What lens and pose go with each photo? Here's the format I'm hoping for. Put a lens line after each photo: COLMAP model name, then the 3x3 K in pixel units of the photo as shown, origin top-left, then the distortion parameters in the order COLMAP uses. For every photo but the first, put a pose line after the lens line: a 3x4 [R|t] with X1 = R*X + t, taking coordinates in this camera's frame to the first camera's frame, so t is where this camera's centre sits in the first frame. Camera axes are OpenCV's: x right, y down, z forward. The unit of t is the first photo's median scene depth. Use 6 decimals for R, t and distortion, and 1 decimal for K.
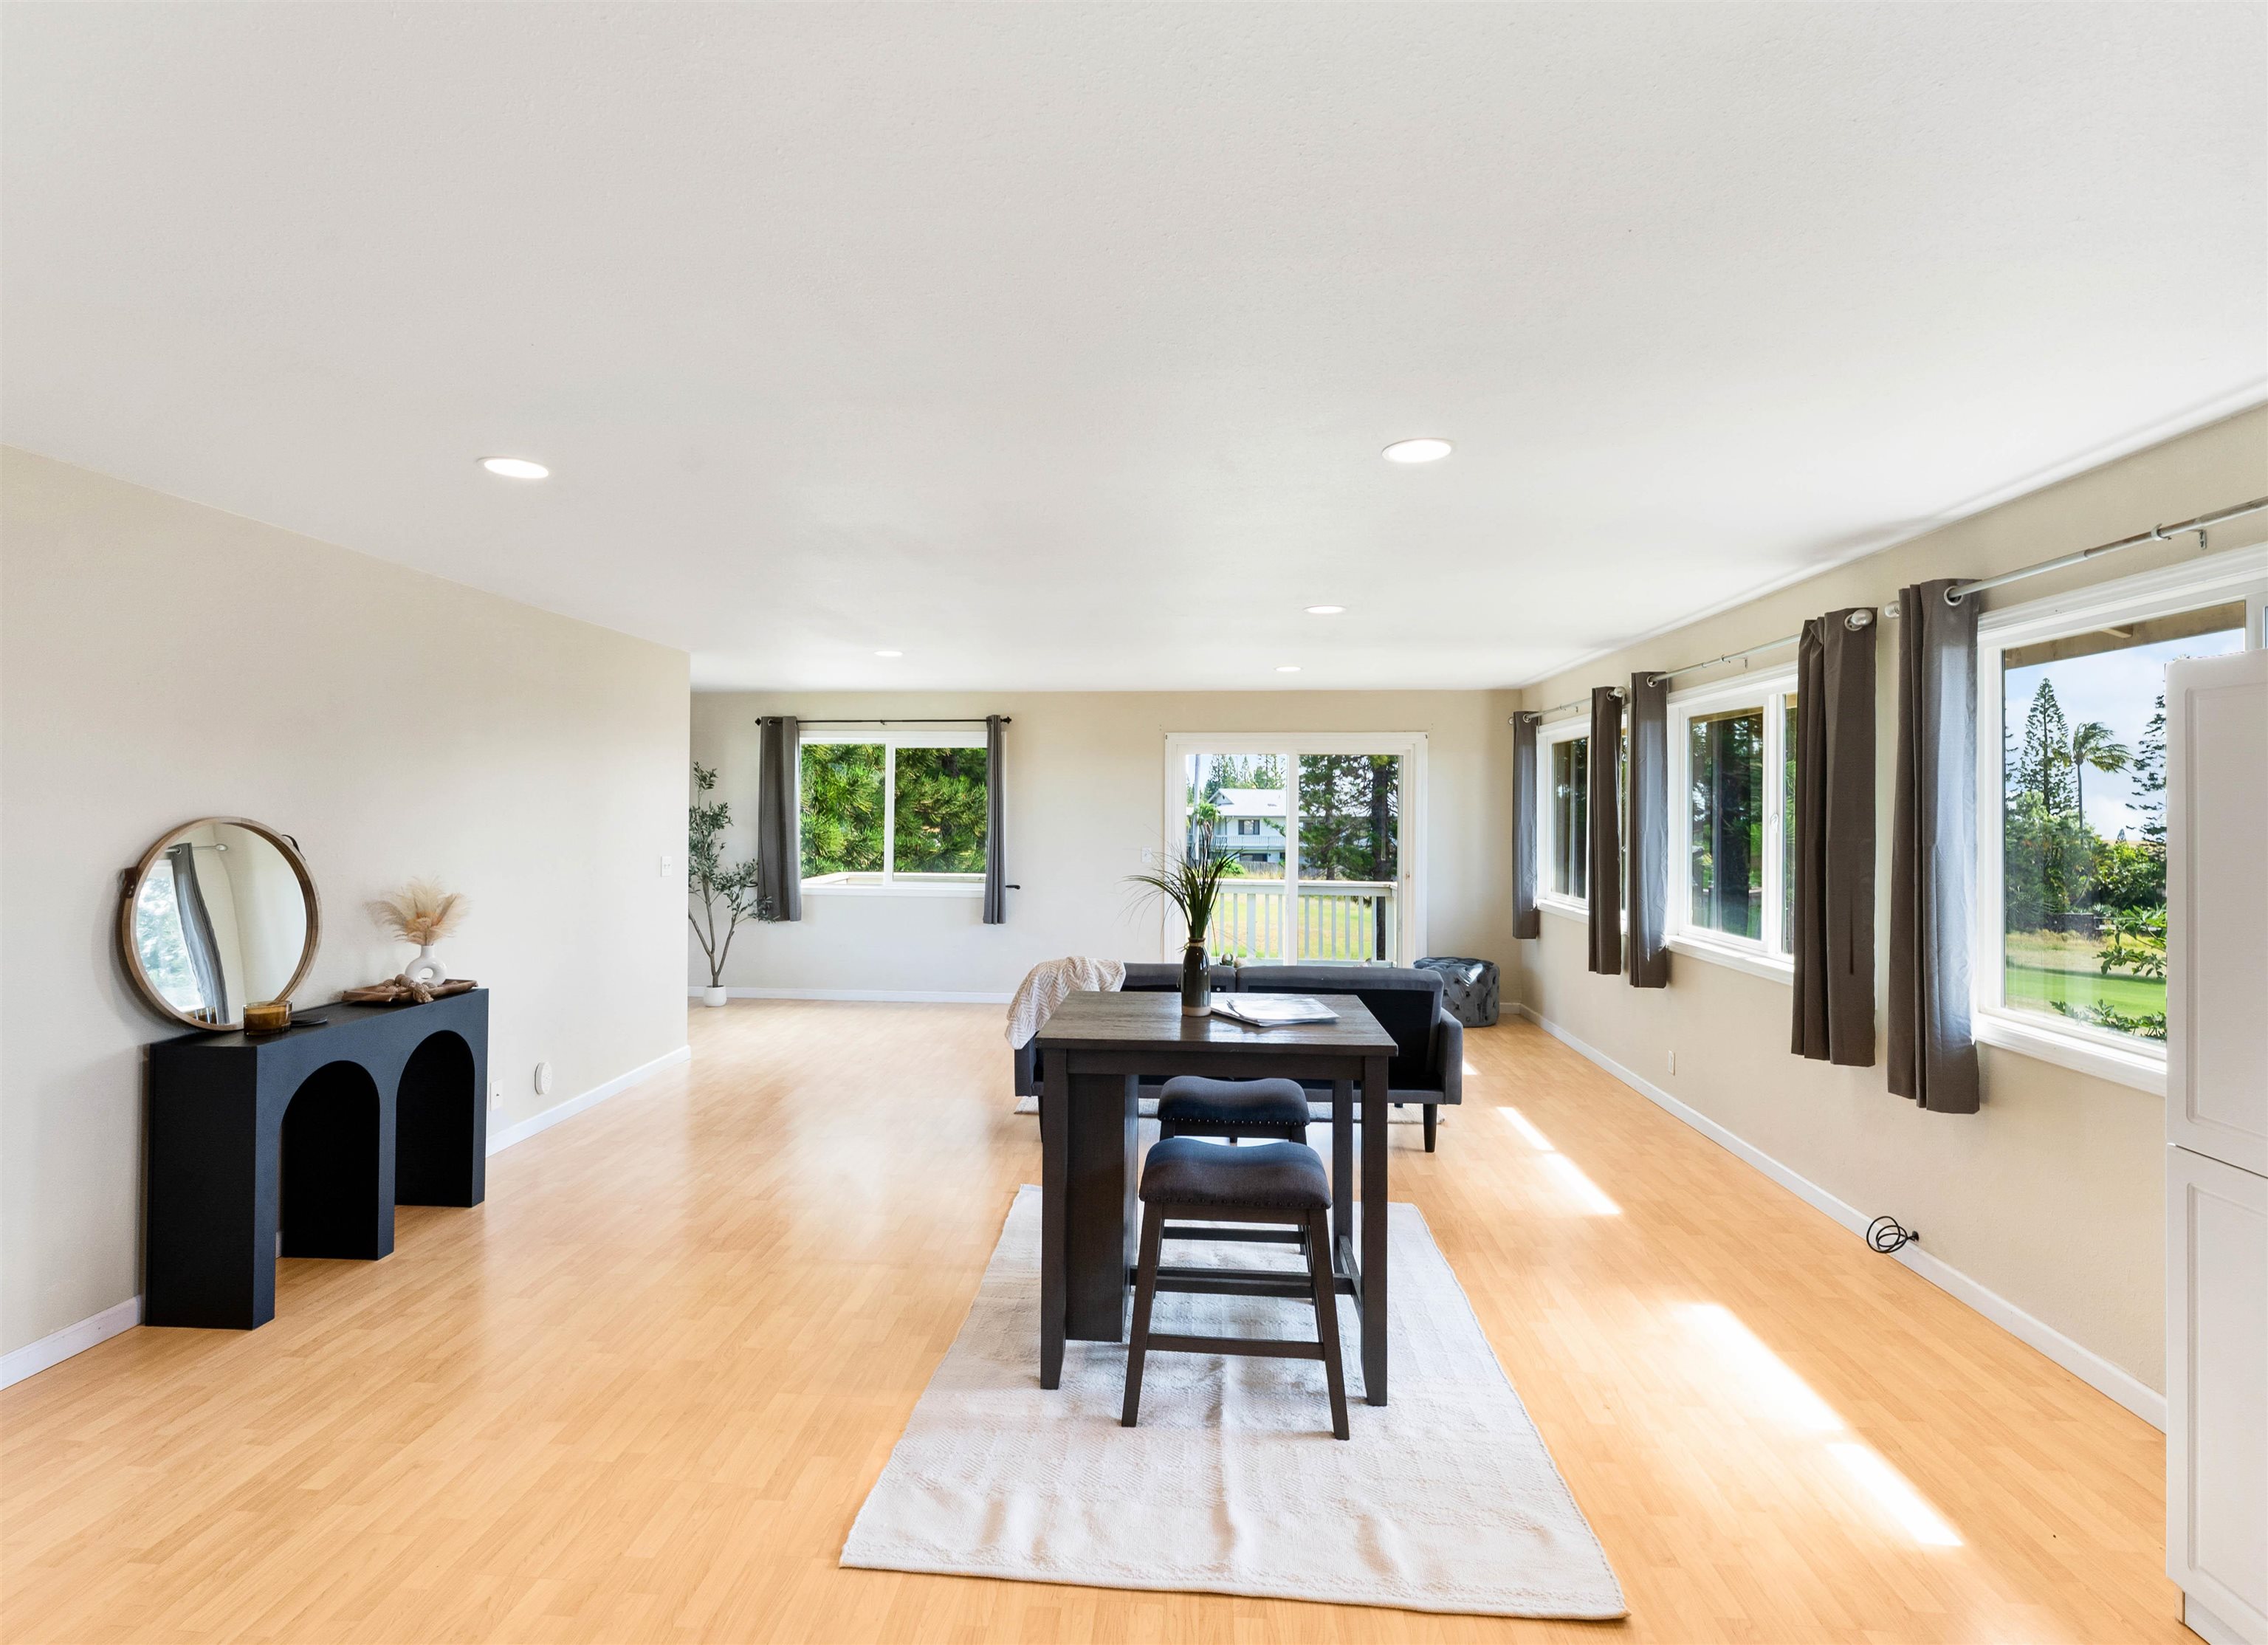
lens RADIAL K [[1113.3, 0, 1101.9], [0, 1113.3, 805.8], [0, 0, 1]] dist [0.003071, -0.000337]
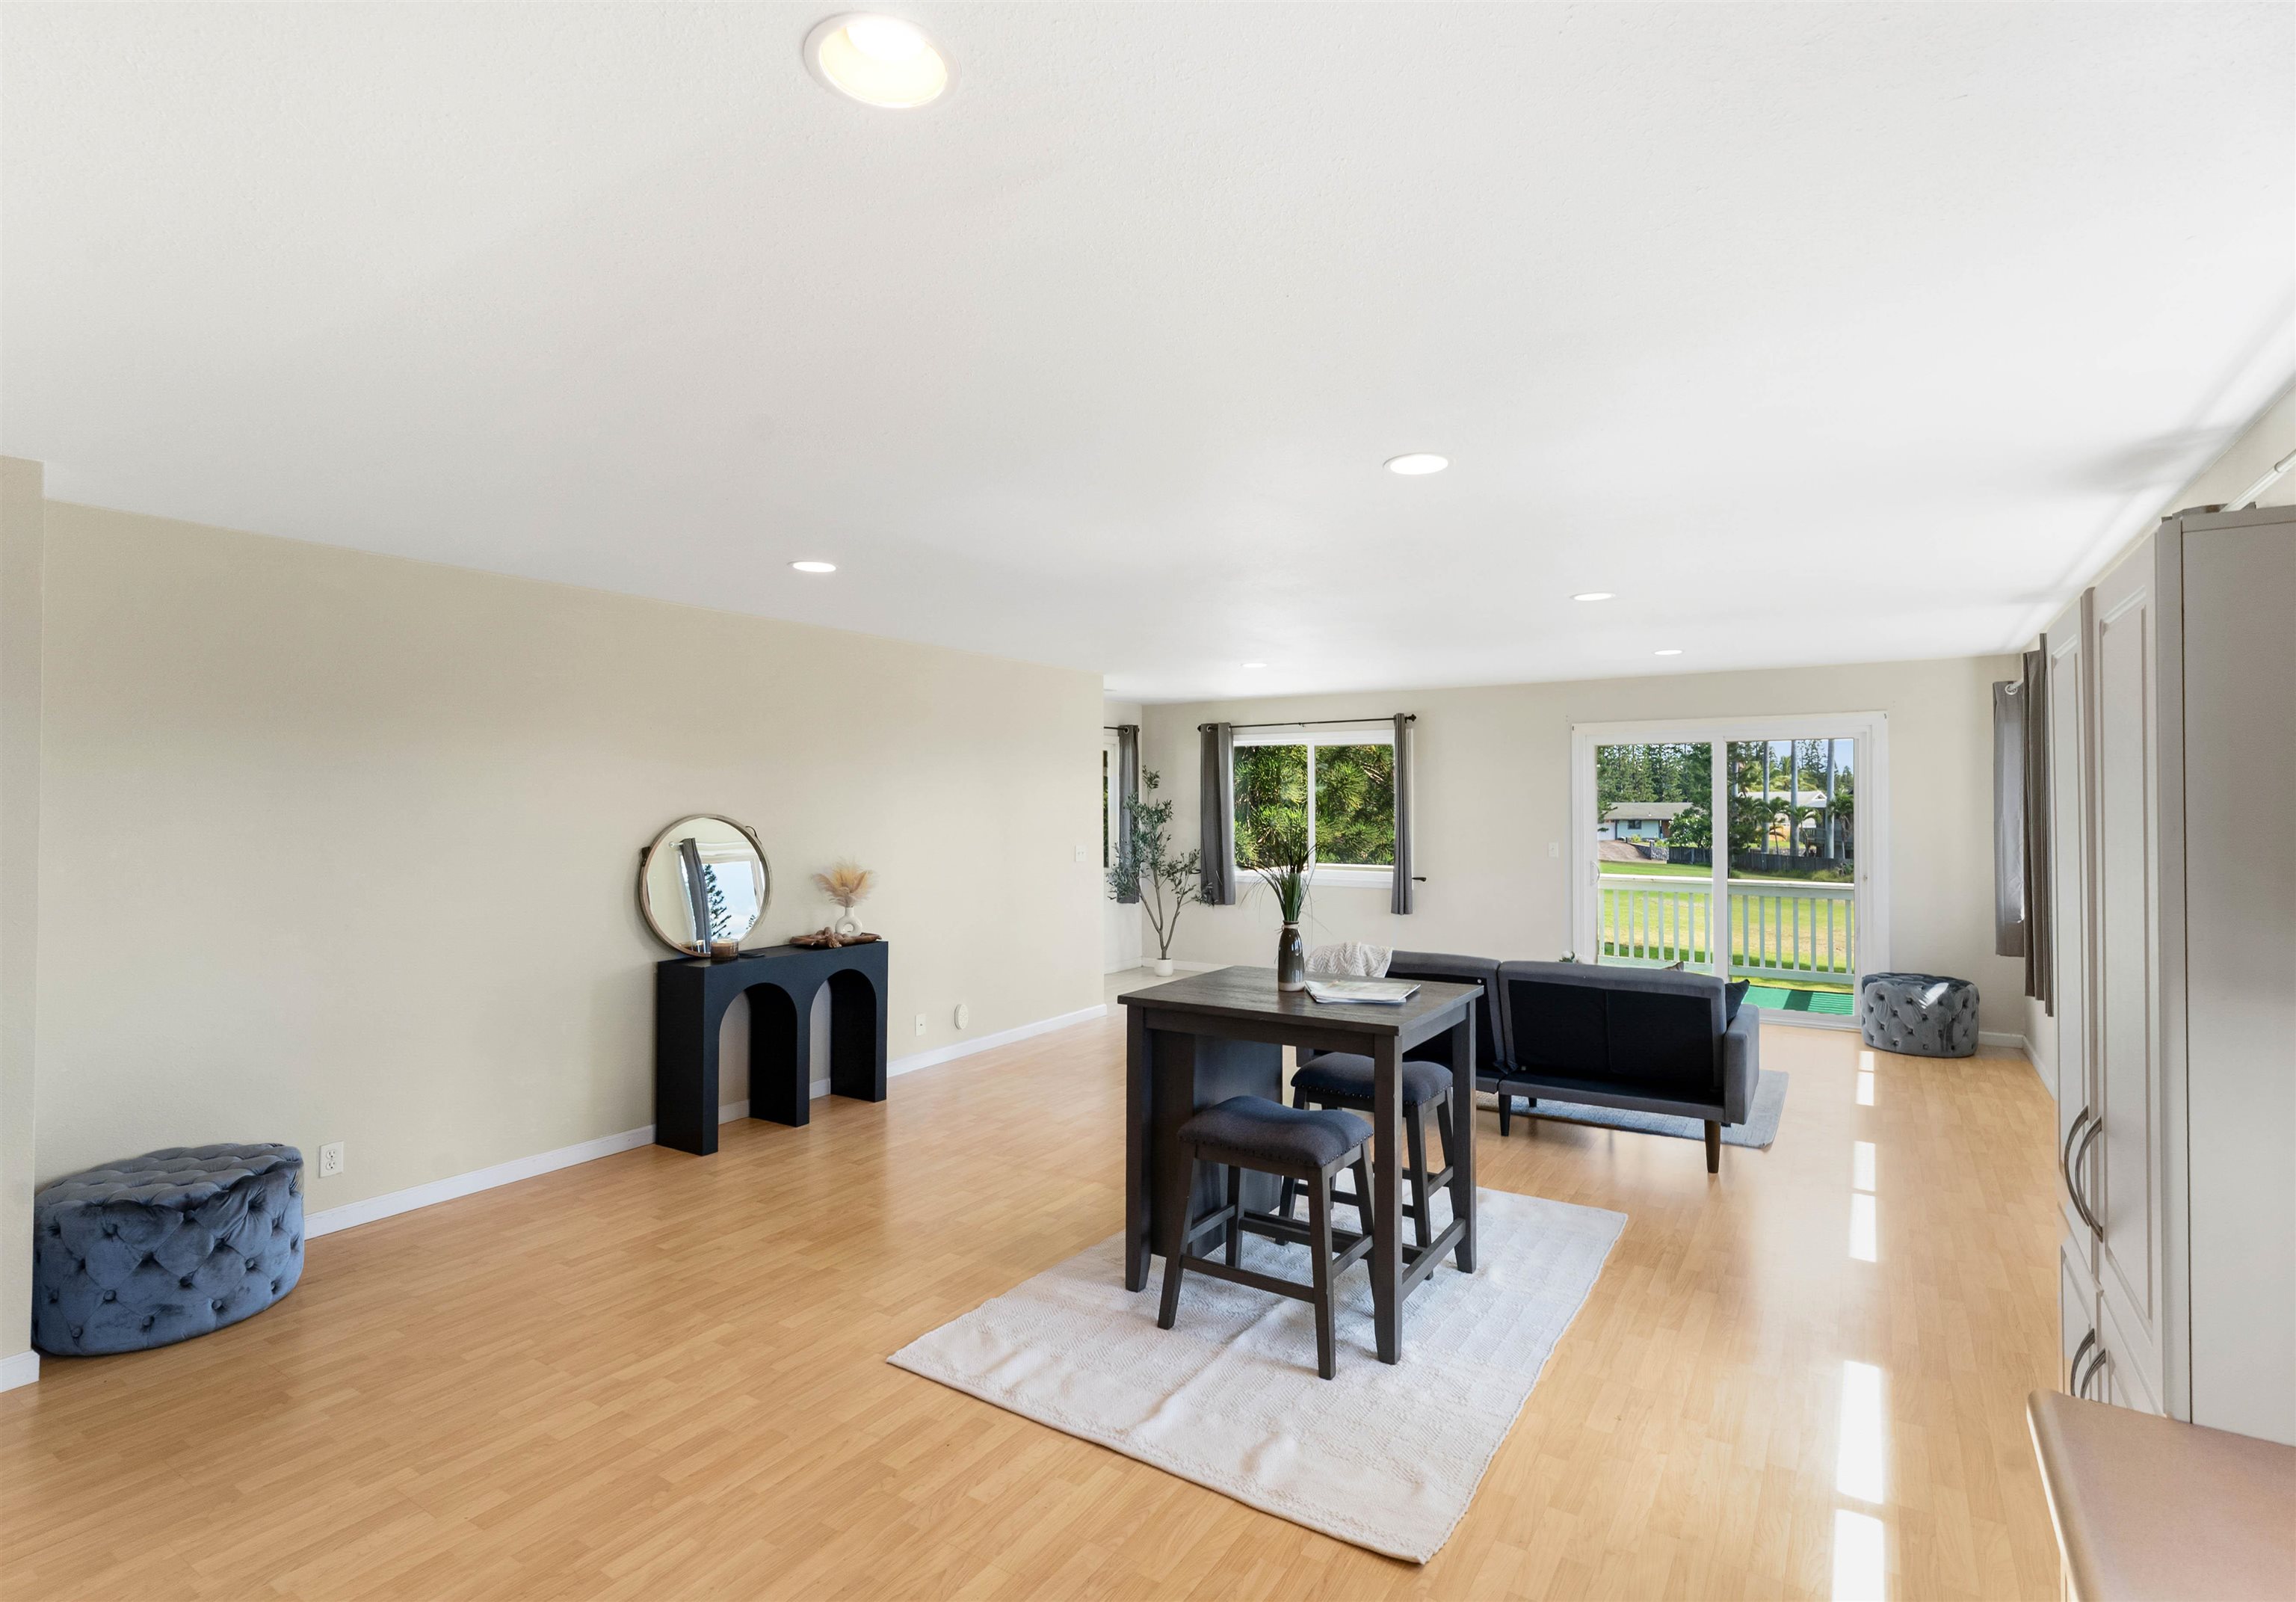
lens RADIAL K [[1098.9, 0, 1166.4], [0, 1098.9, 795.0], [0, 0, 1]] dist [0.003552, -0.000697]
pose [[0.889051, -0.010573, -0.457686, 0.399089], [0.008524, 0.999942, -0.006541, -0.000605], [0.457728, 0.001914, 0.889090, -0.025144]]
